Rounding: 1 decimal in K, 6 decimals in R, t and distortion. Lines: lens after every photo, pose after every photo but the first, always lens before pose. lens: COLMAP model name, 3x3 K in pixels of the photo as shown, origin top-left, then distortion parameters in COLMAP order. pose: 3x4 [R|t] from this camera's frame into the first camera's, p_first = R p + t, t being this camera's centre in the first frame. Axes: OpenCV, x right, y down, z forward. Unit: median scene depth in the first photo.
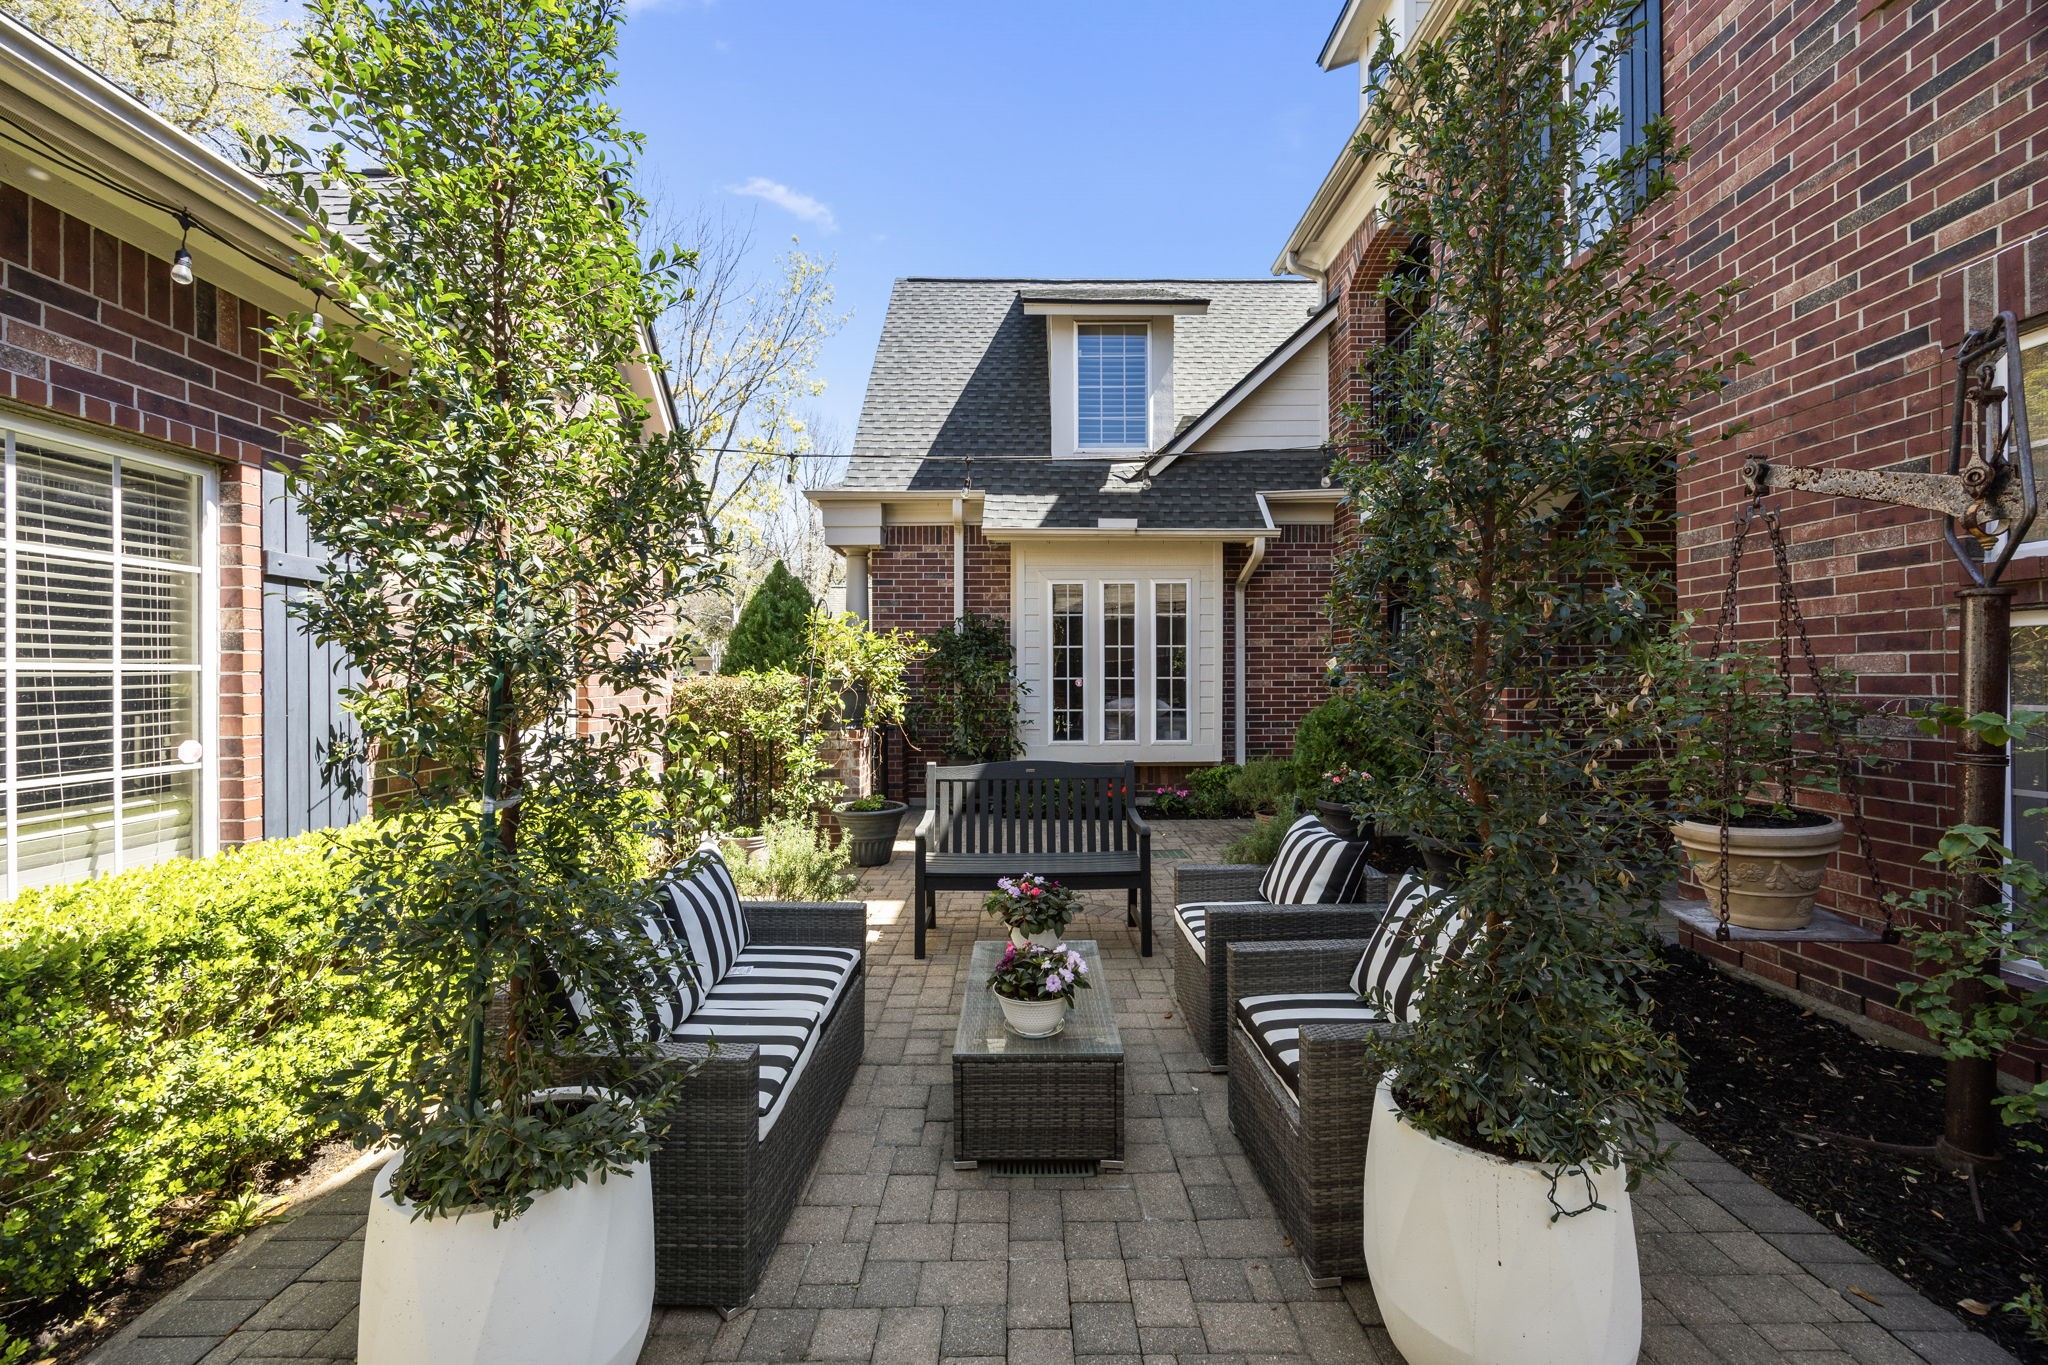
lens RADIAL K [[798.3, 0, 1022.8], [0, 798.3, 677.2], [0, 0, 1]] dist [0.007183, 0.000460]
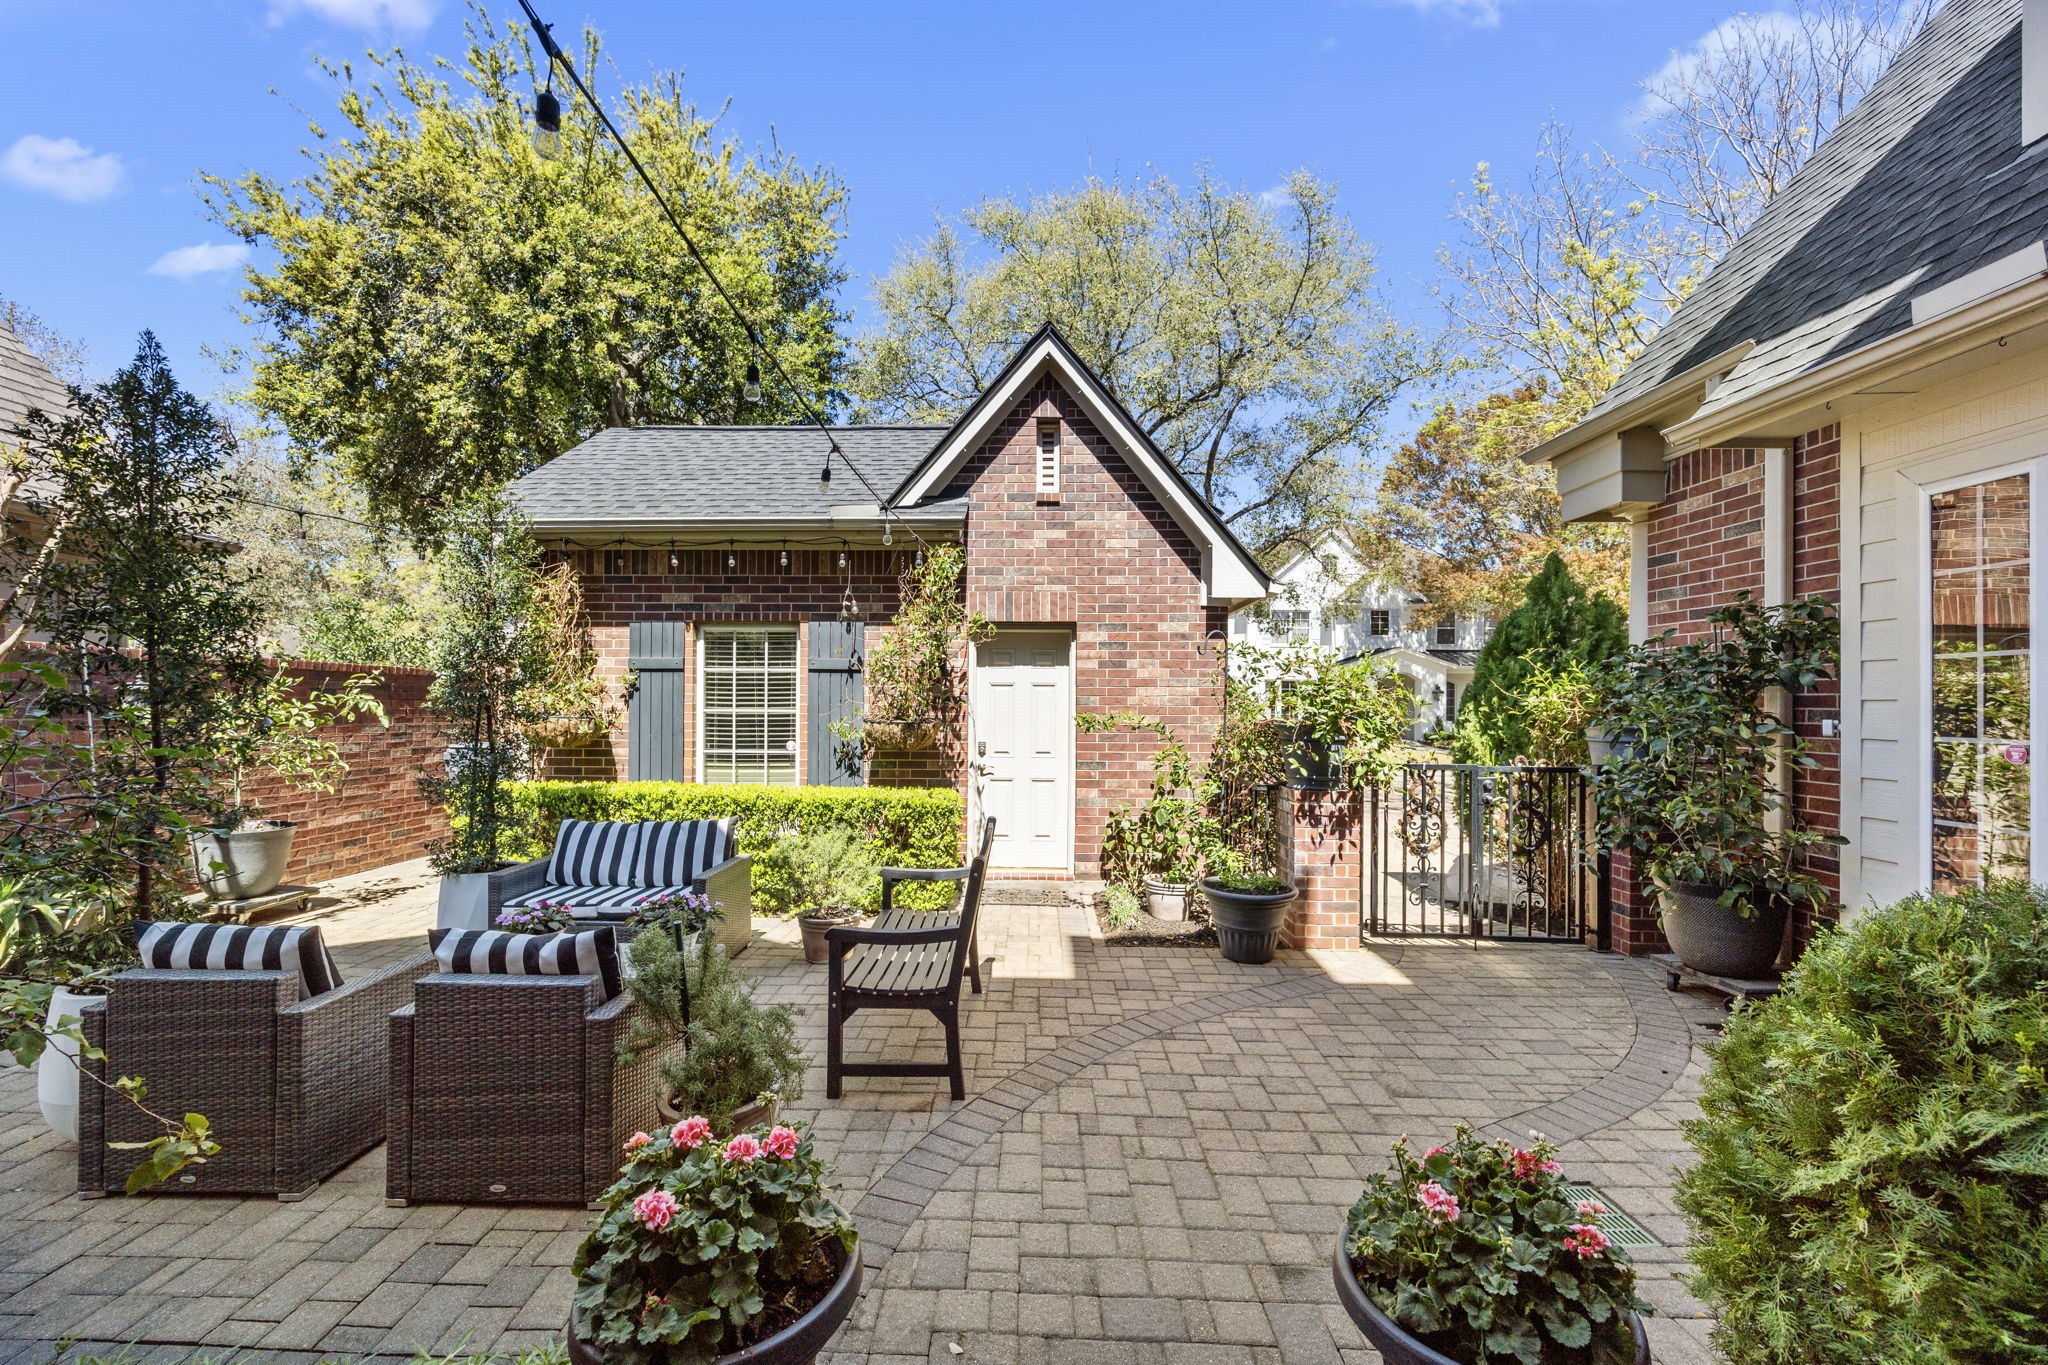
lens RADIAL K [[798.3, 0, 1020.2], [0, 798.3, 689.8], [0, 0, 1]] dist [0.007183, 0.000460]
pose [[-0.006497, -0.018989, -0.999799, 1.301615], [-0.003719, 0.999813, -0.018965, -0.031189], [0.999972, 0.003595, -0.006567, 1.662812]]
